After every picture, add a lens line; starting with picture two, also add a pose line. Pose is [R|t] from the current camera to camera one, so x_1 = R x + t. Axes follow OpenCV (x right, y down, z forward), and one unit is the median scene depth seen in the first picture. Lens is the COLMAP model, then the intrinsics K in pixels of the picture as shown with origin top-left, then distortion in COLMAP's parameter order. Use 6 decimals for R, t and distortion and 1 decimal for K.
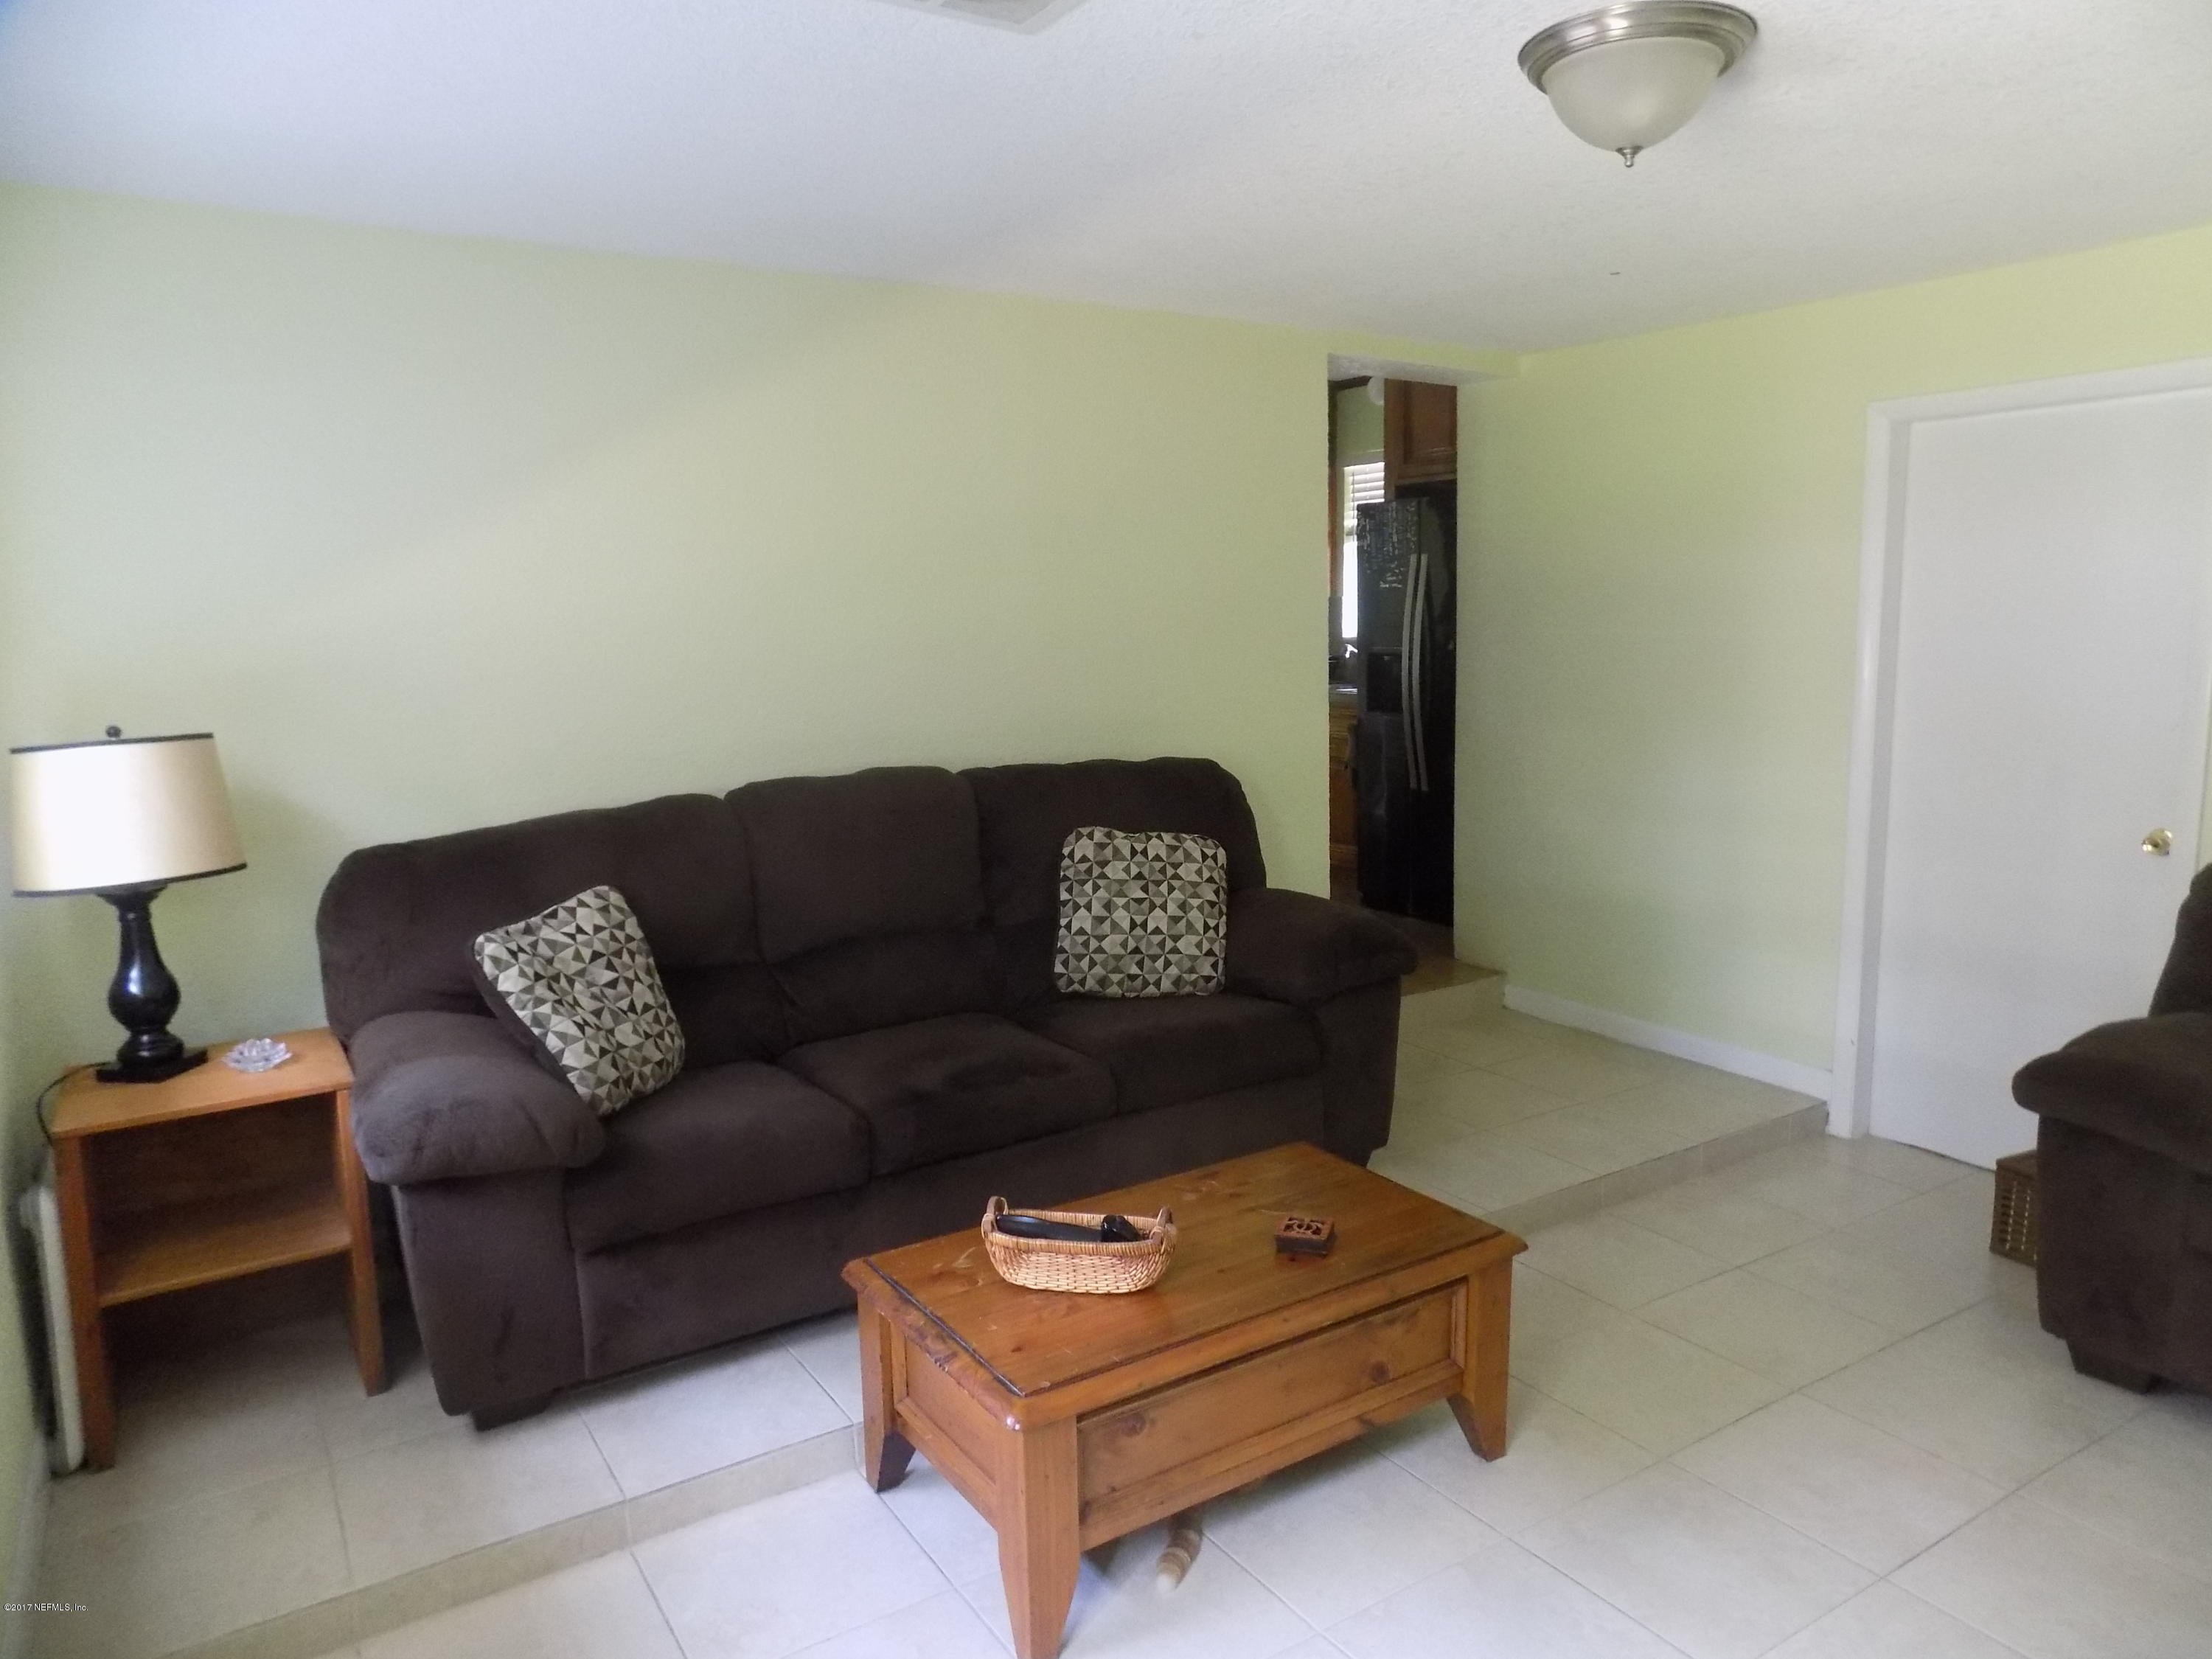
lens RADIAL K [[1476.4, 0, 1104.2], [0, 1476.4, 827.0], [0, 0, 1]] dist [-0.075755, 0.048749]
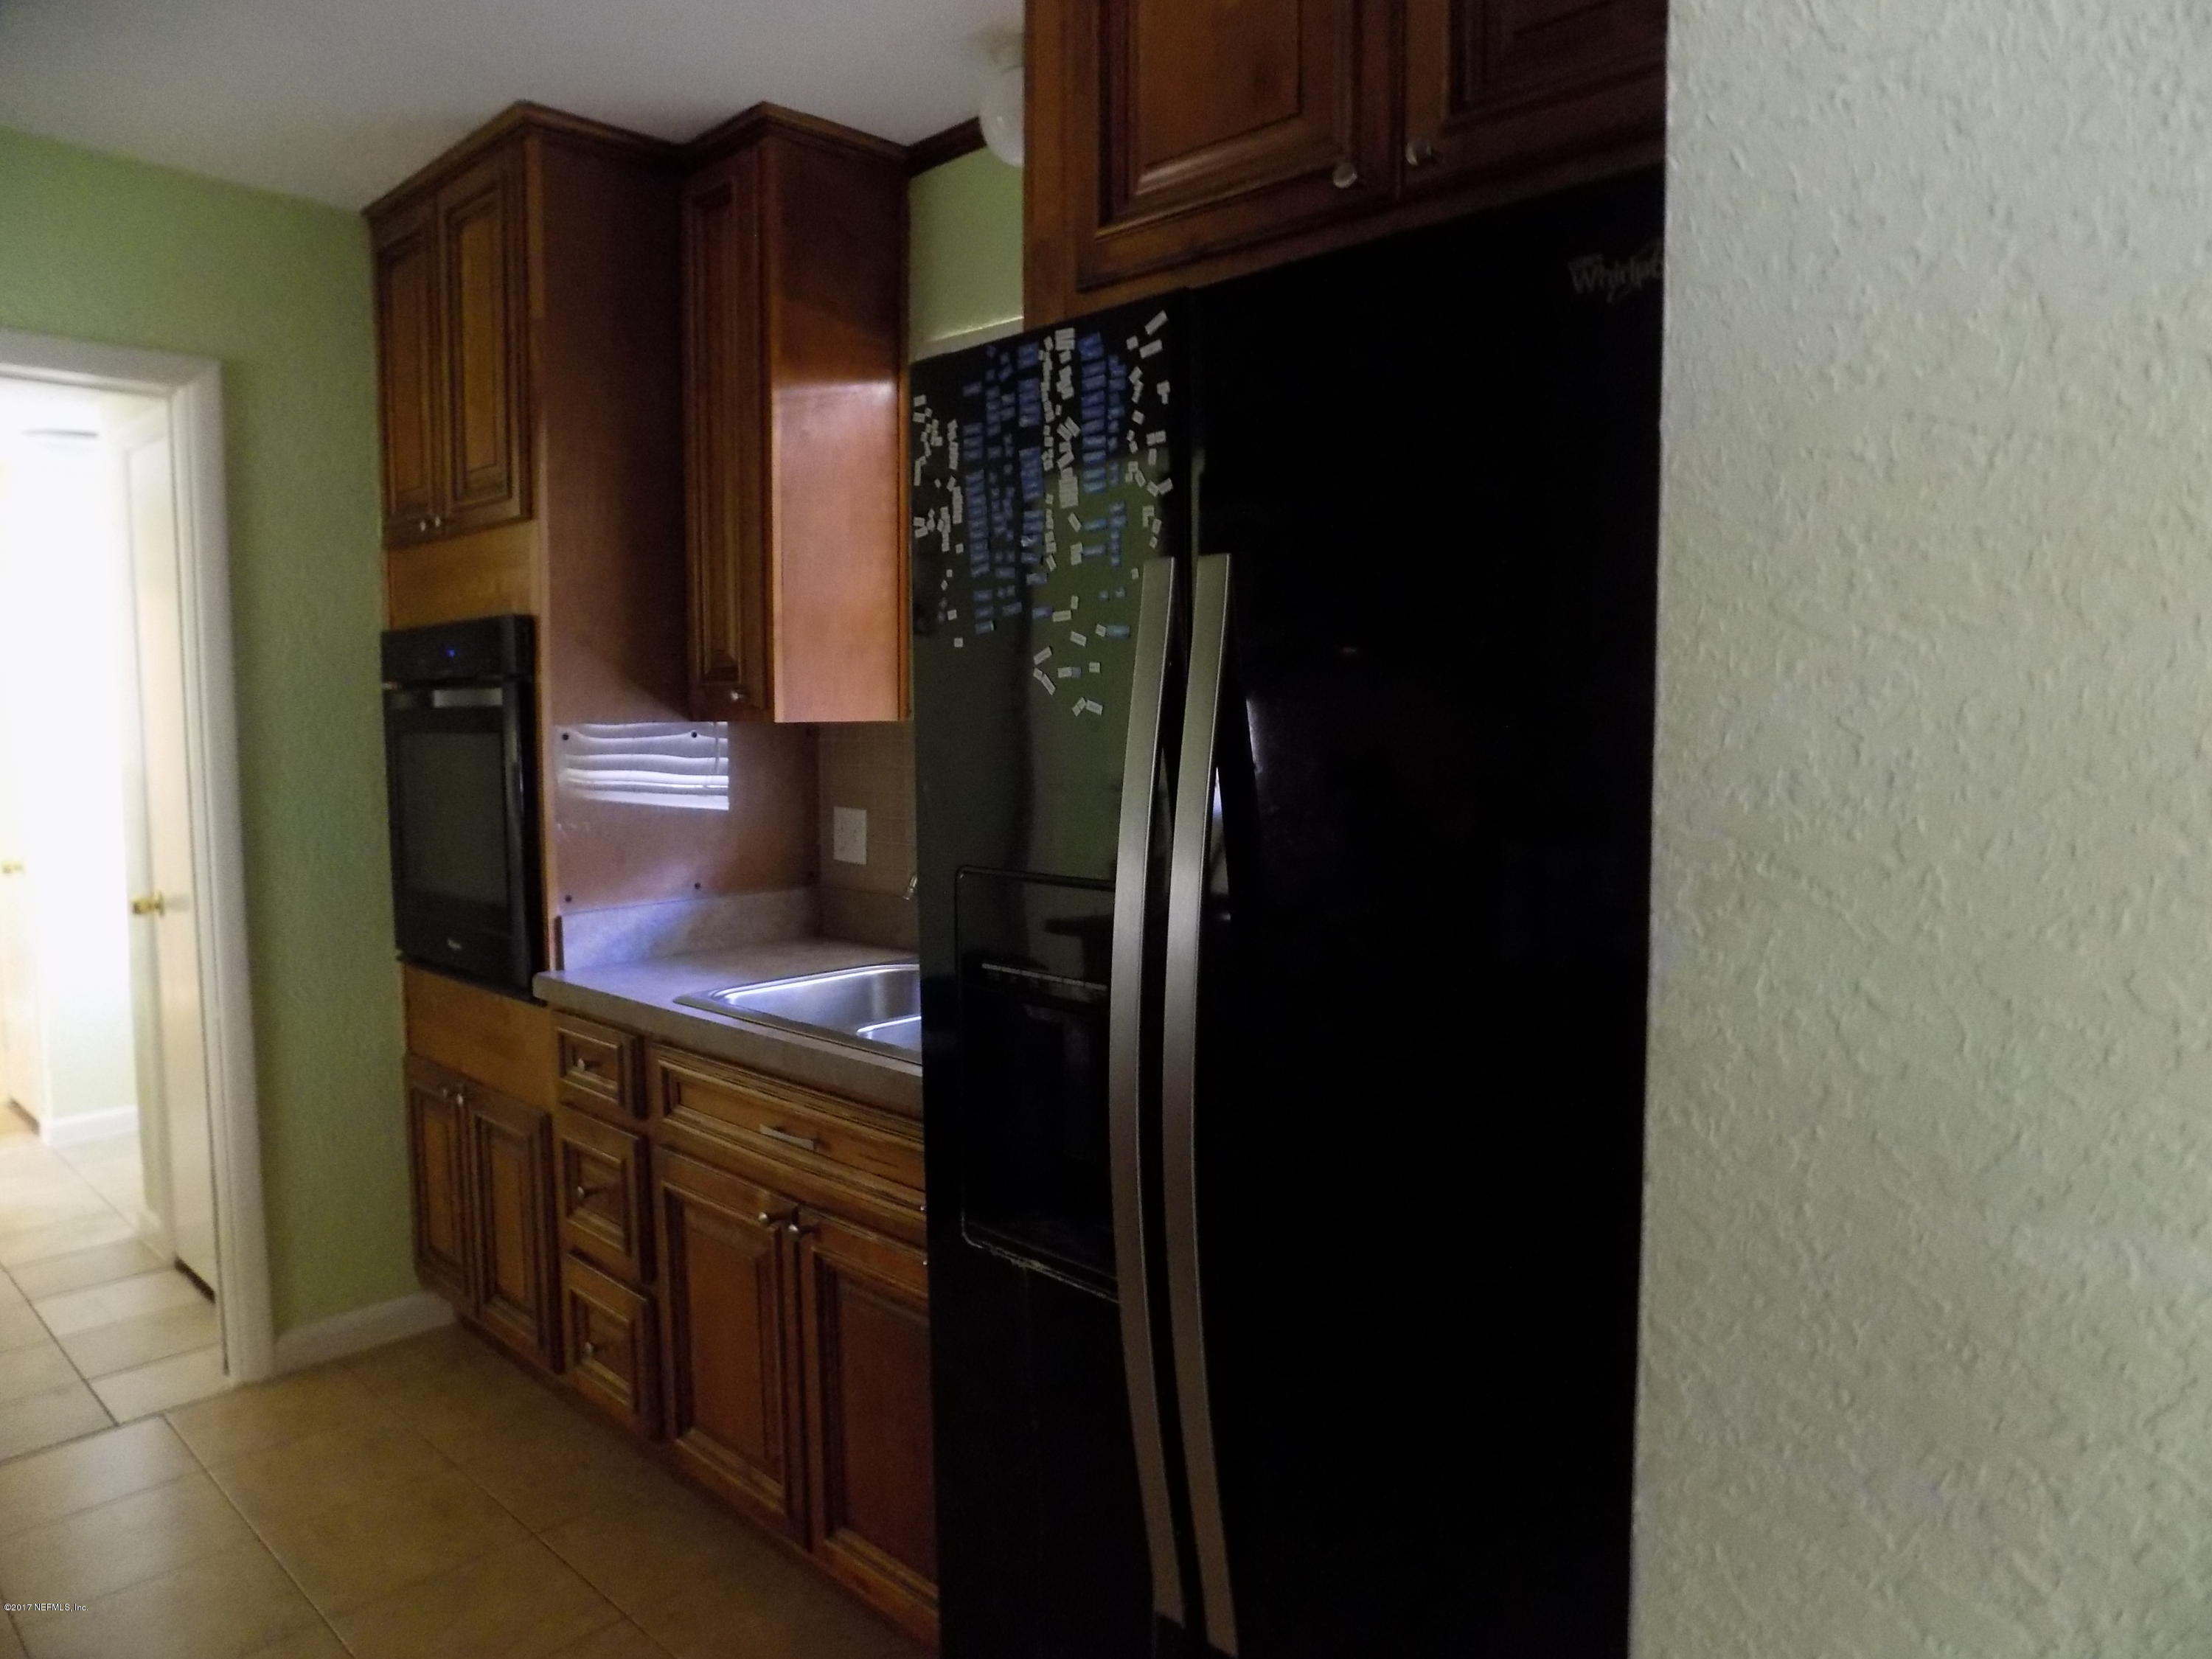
lens RADIAL K [[1476.4, 0, 1107.2], [0, 1476.4, 829.5], [0, 0, 1]] dist [-0.075755, 0.048749]
pose [[0.976885, -0.008085, 0.213613, 0.157851], [0.020747, 0.998153, -0.057099, -0.134960], [-0.212757, 0.060211, 0.975248, 0.794627]]
